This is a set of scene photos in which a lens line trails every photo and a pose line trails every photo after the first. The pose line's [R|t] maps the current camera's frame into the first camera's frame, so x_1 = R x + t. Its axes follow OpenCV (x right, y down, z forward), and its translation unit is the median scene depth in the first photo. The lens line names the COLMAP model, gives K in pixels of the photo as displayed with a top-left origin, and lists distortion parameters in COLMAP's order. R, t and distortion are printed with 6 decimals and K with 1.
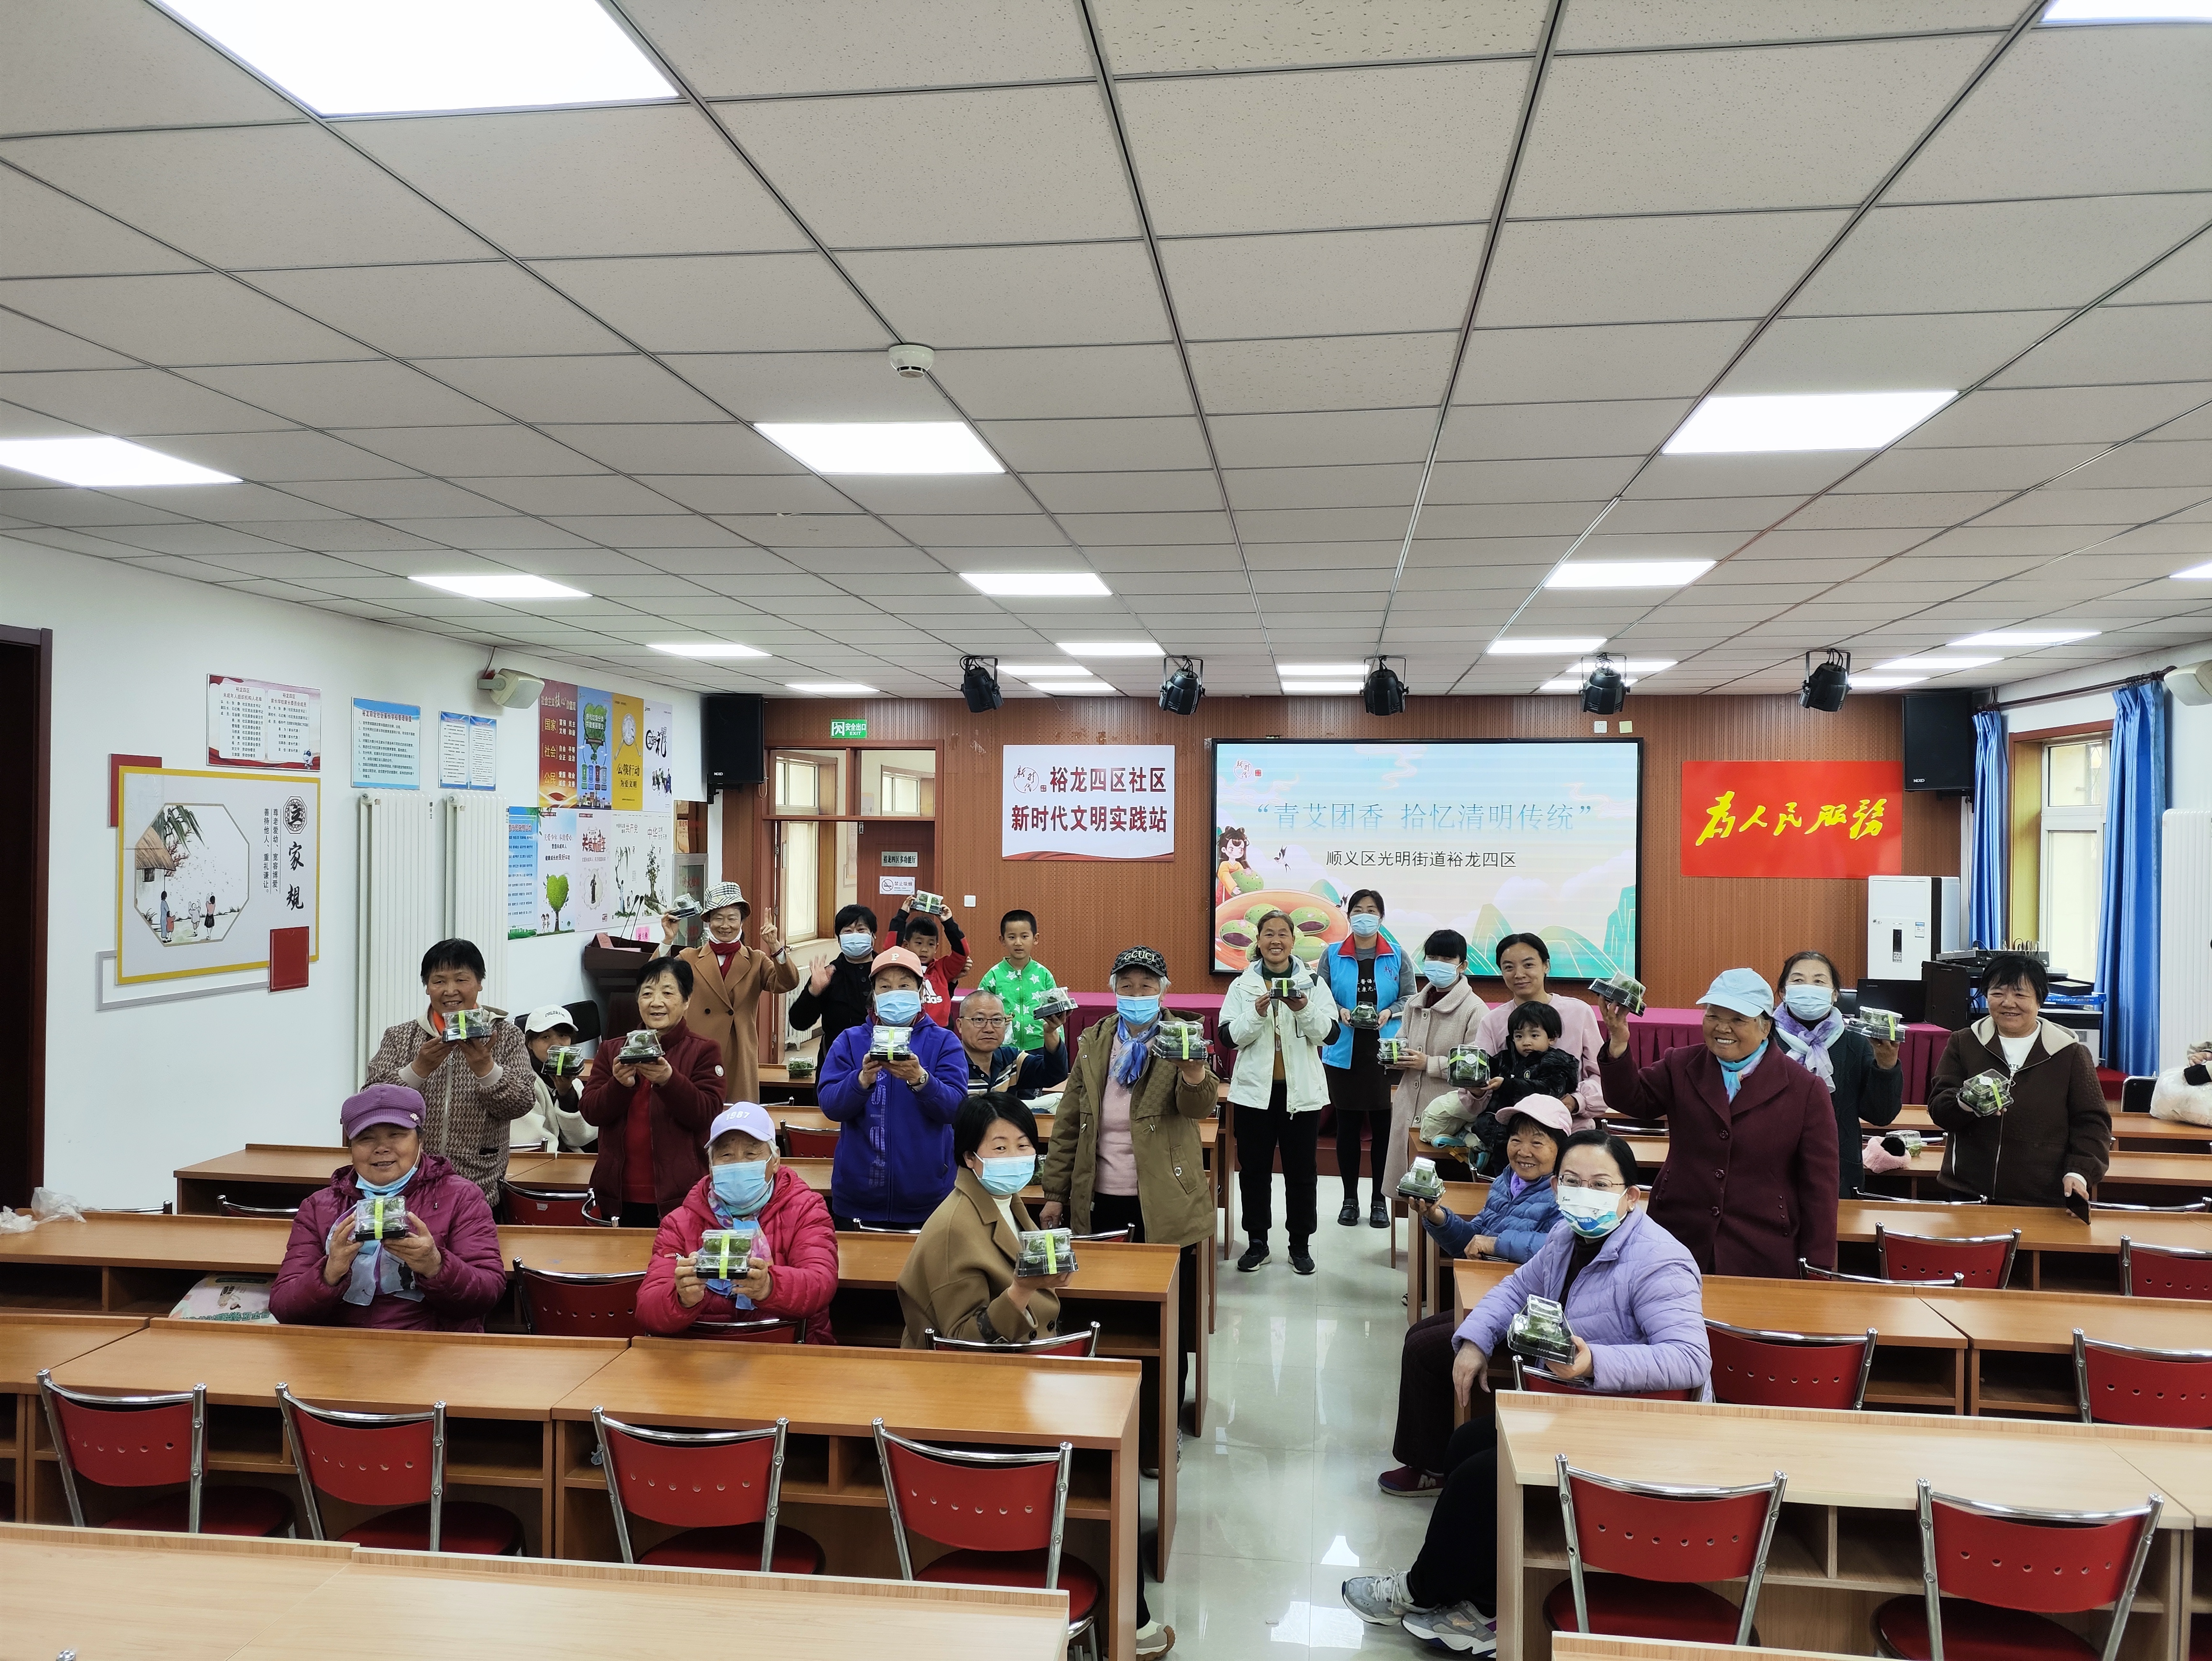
lens RADIAL K [[1618.6, 0, 1096.7], [0, 1618.6, 832.9], [0, 0, 1]] dist [0.117143, -0.183278]
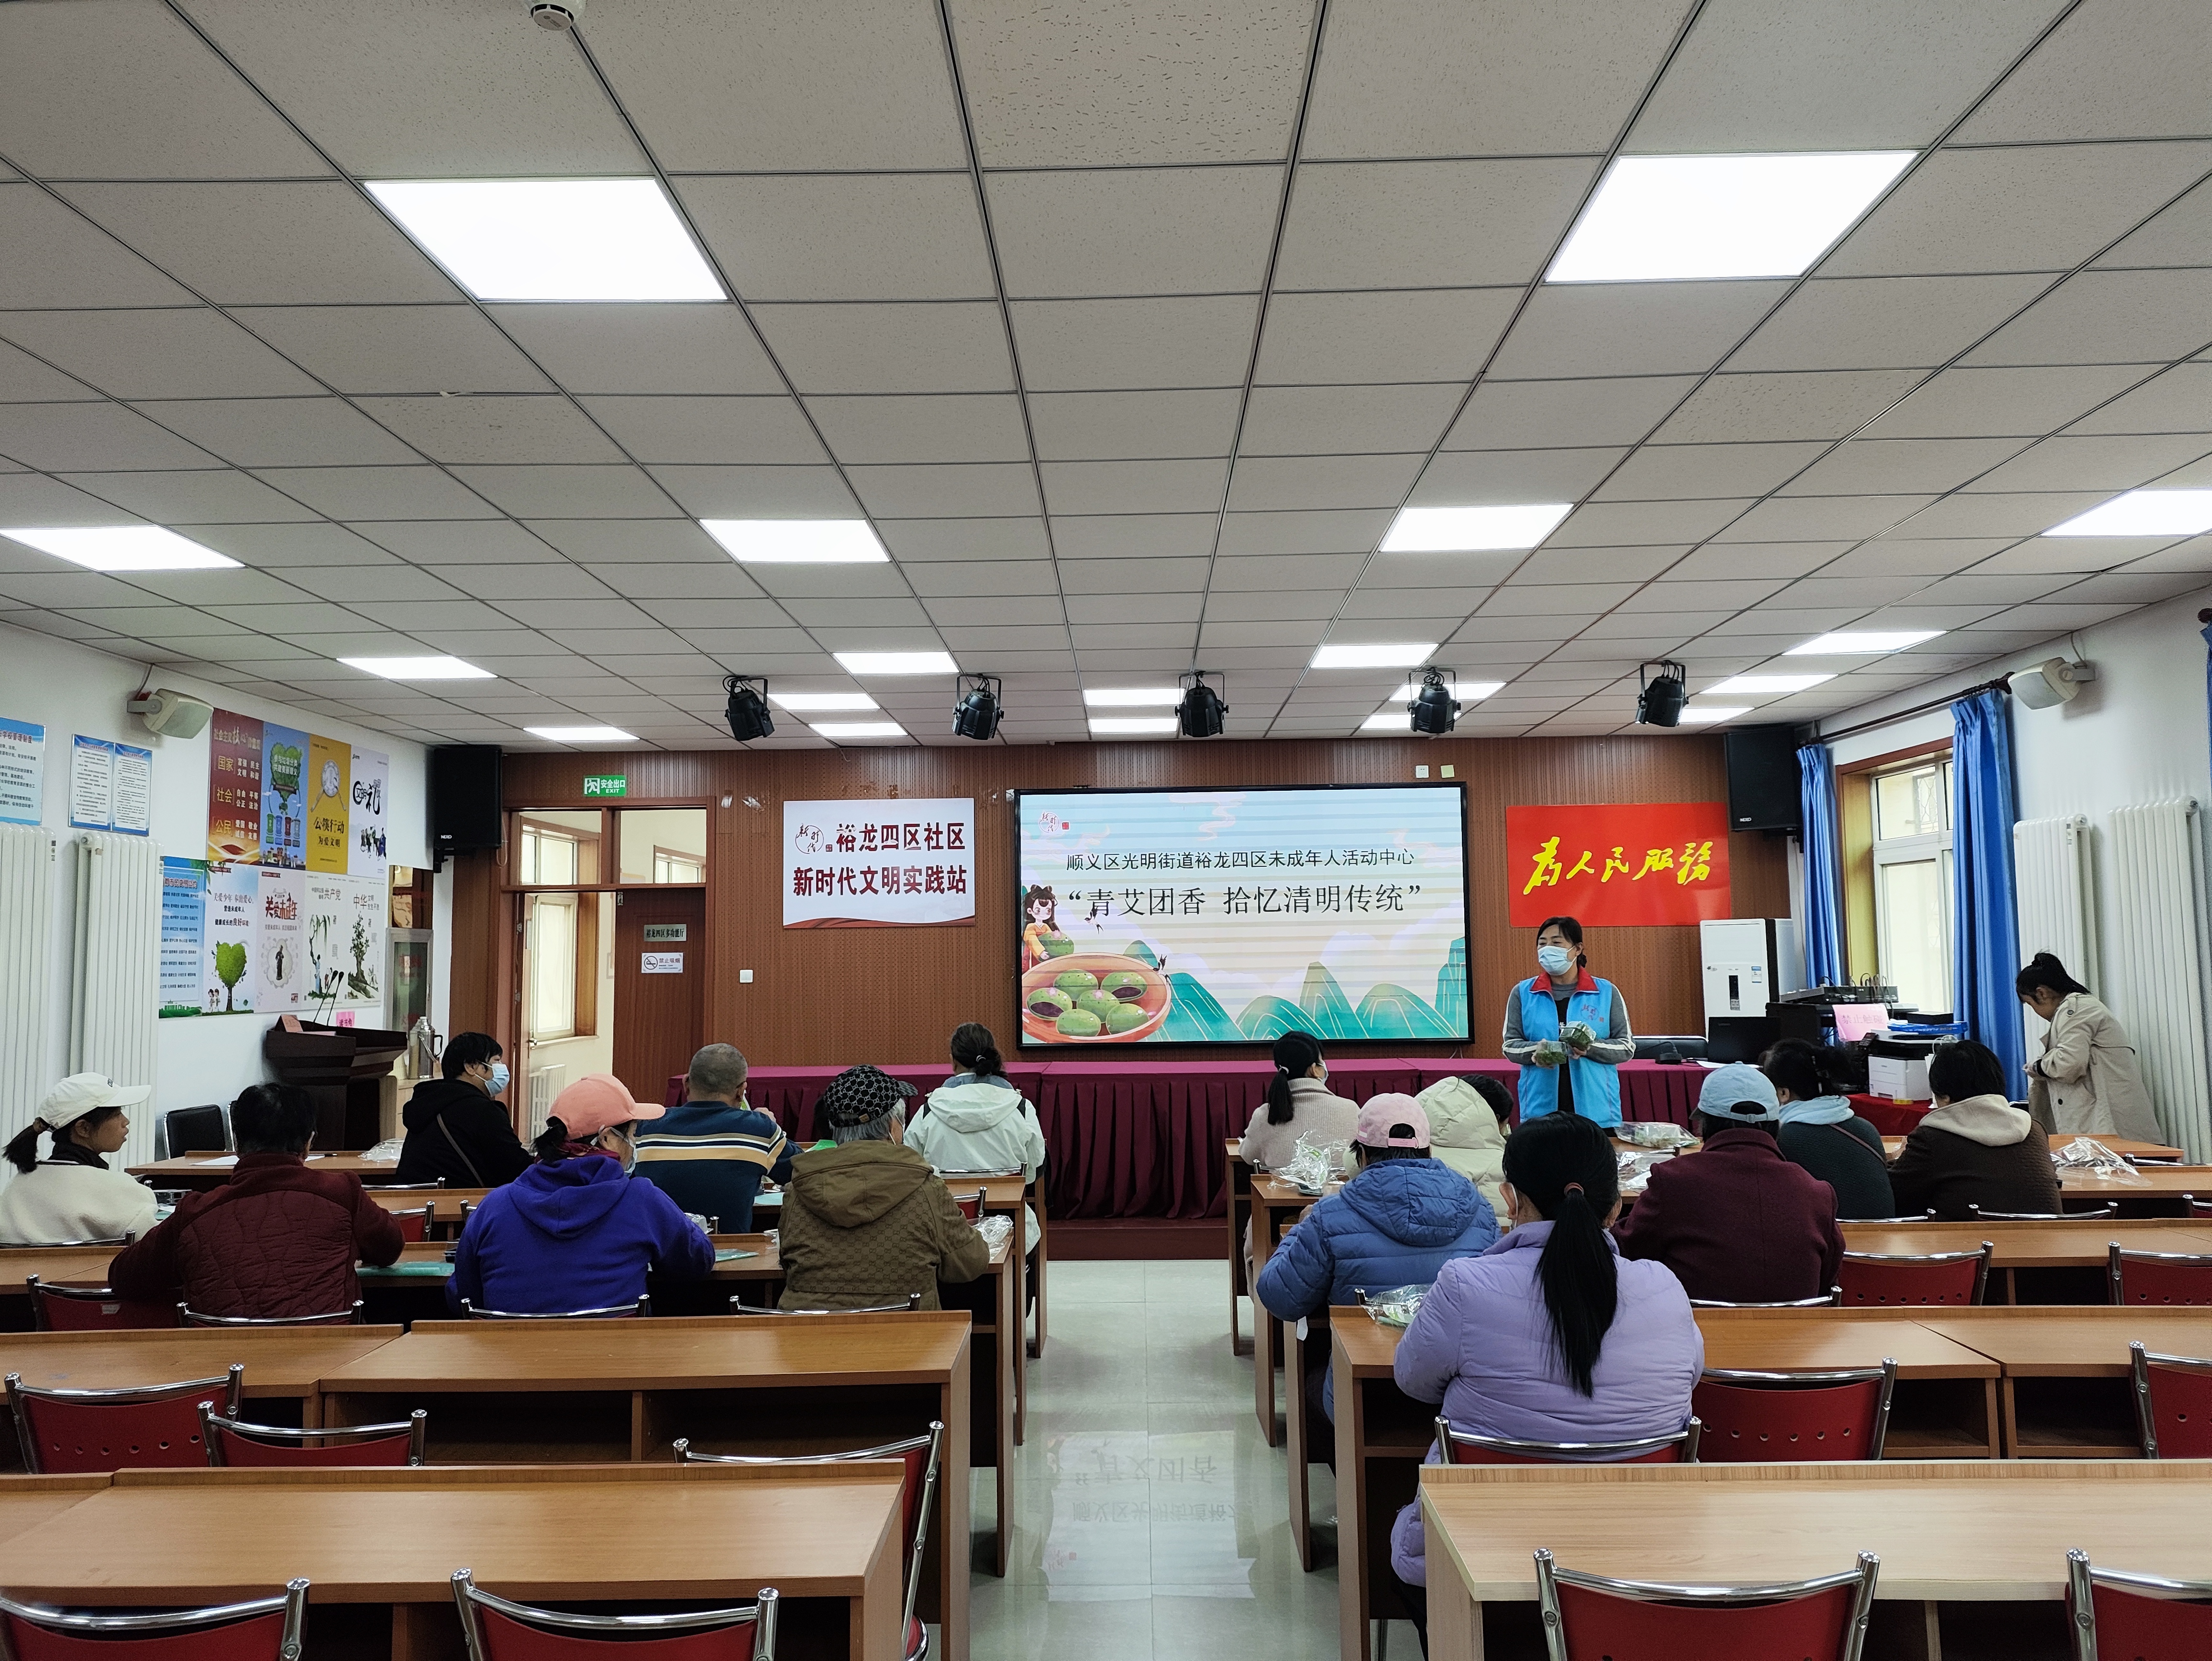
lens RADIAL K [[1619.1, 0, 1107.9], [0, 1619.1, 824.4], [0, 0, 1]] dist [0.117745, -0.191818]
pose [[0.992053, -0.013108, 0.125139, 0.009351], [0.023142, 0.996600, -0.079069, 0.038637], [-0.123677, 0.081337, 0.988983, 0.097982]]
